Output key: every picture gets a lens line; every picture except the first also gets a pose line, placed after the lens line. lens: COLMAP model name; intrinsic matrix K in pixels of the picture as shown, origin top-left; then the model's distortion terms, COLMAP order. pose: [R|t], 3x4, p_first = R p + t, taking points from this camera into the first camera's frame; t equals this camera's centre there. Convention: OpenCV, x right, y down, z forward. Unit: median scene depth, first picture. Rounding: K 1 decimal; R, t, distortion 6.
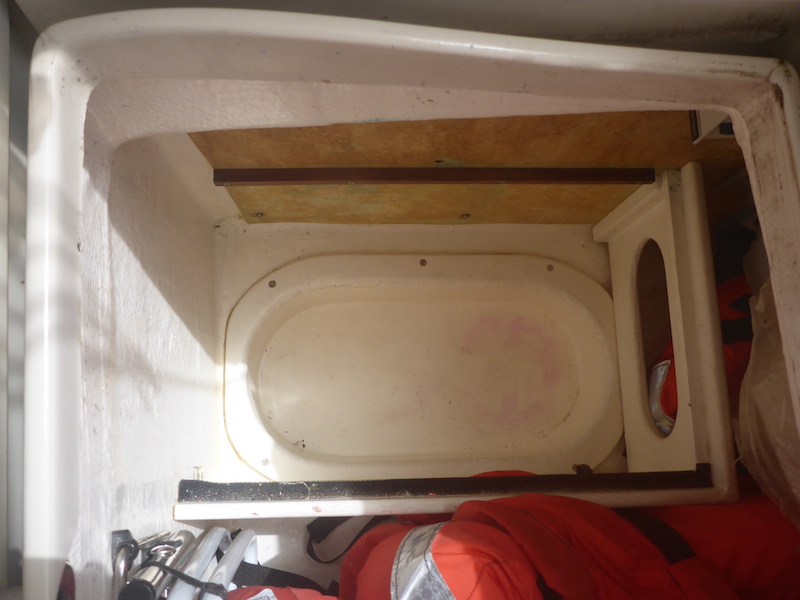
lens RADIAL K [[654.5, 0, 404.4], [0, 654.5, 295.4], [0, 0, 1]] dist [-0.016245, -0.016134]
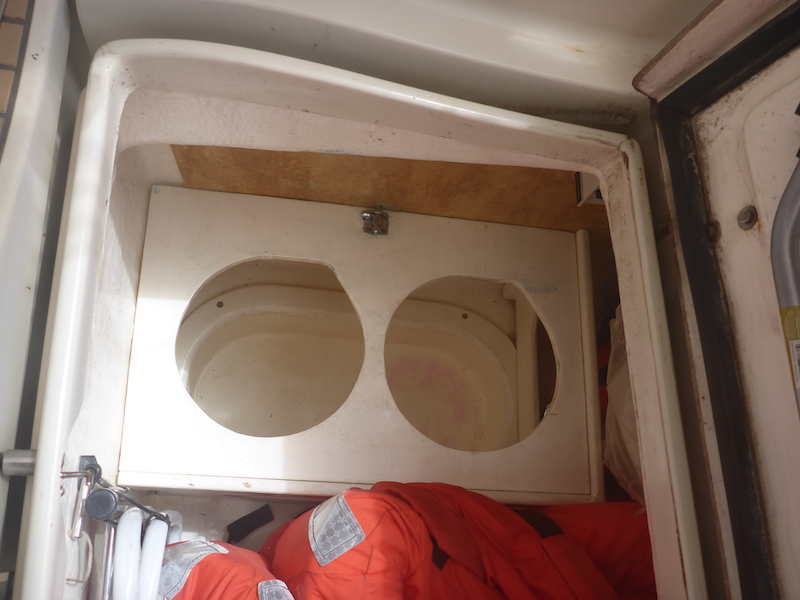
lens RADIAL K [[657.9, 0, 400.0], [0, 657.9, 300.0], [0, 0, 1]] dist [-0.006187, -0.010740]
pose [[0.990190, 0.096137, 0.101400, -0.023179], [-0.081867, 0.987244, -0.136555, 0.200660], [-0.113235, 0.126914, 0.985429, -0.278613]]
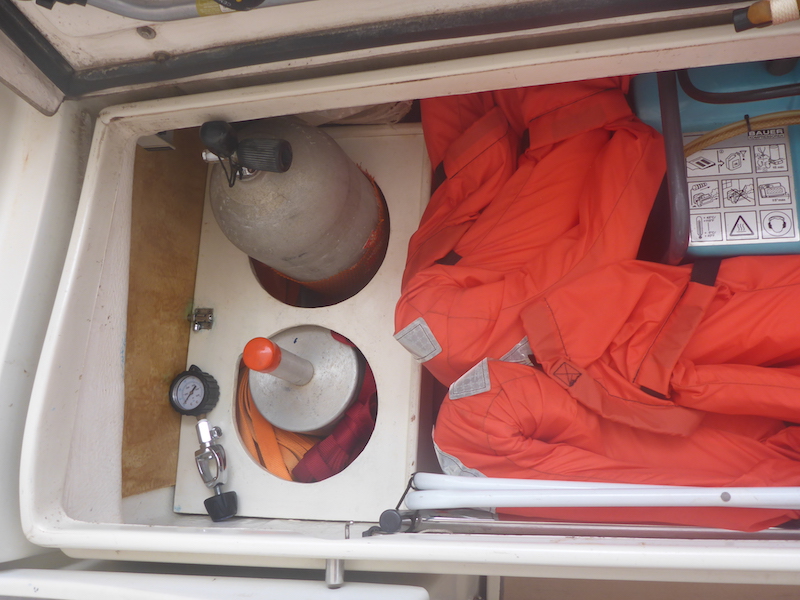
lens RADIAL K [[654.5, 0, 404.4], [0, 654.5, 295.4], [0, 0, 1]] dist [-0.016245, -0.016134]
pose [[0.058332, -0.992844, 0.104206, -0.029344], [0.997069, 0.052765, -0.055406, 0.514137], [0.049511, 0.107133, 0.993011, -0.572706]]
